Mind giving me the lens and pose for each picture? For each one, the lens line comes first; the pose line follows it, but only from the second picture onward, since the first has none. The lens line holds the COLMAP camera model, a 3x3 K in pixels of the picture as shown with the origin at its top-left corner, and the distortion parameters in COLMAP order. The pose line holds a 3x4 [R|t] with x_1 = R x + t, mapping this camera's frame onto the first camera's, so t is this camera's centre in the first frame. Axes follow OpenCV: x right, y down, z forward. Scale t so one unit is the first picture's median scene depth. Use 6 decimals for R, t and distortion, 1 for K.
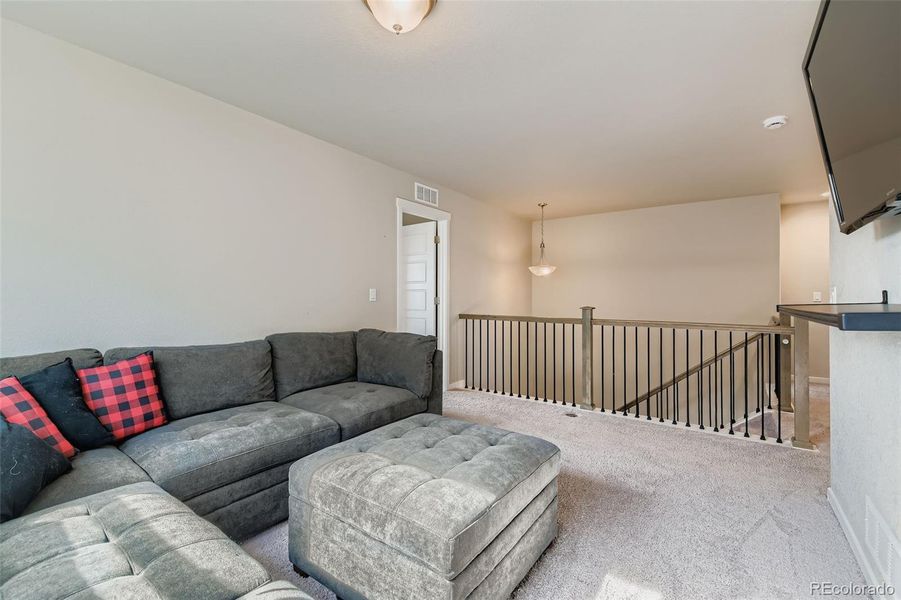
lens RADIAL K [[386.4, 0, 448.7], [0, 386.4, 297.2], [0, 0, 1]] dist [0.013364, -0.005310]
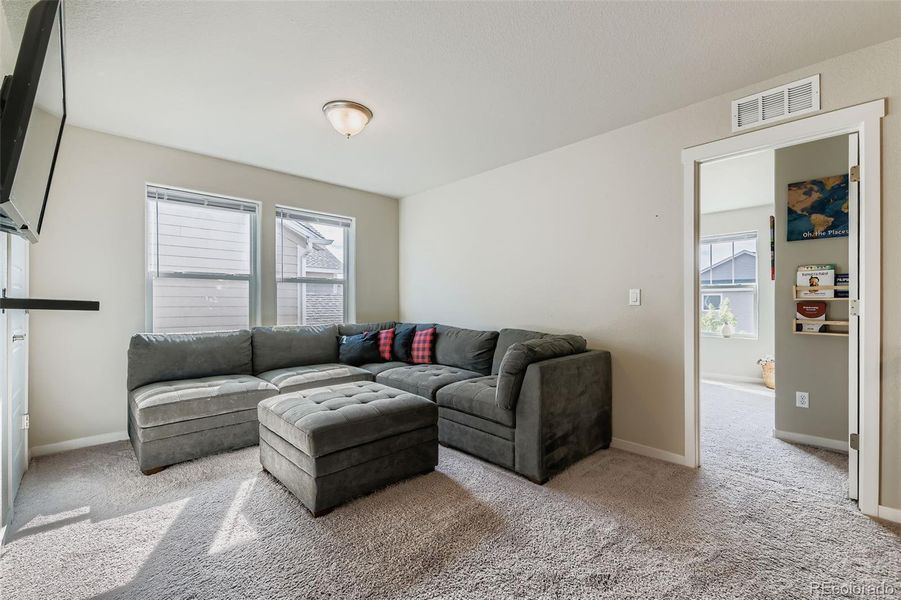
lens RADIAL K [[386.4, 0, 448.2], [0, 386.4, 301.0], [0, 0, 1]] dist [0.013364, -0.005310]
pose [[-0.174841, 0.007915, -0.984565, 0.882697], [0.005101, 0.999962, 0.007133, -0.005794], [0.984583, -0.003775, -0.174875, 1.059681]]
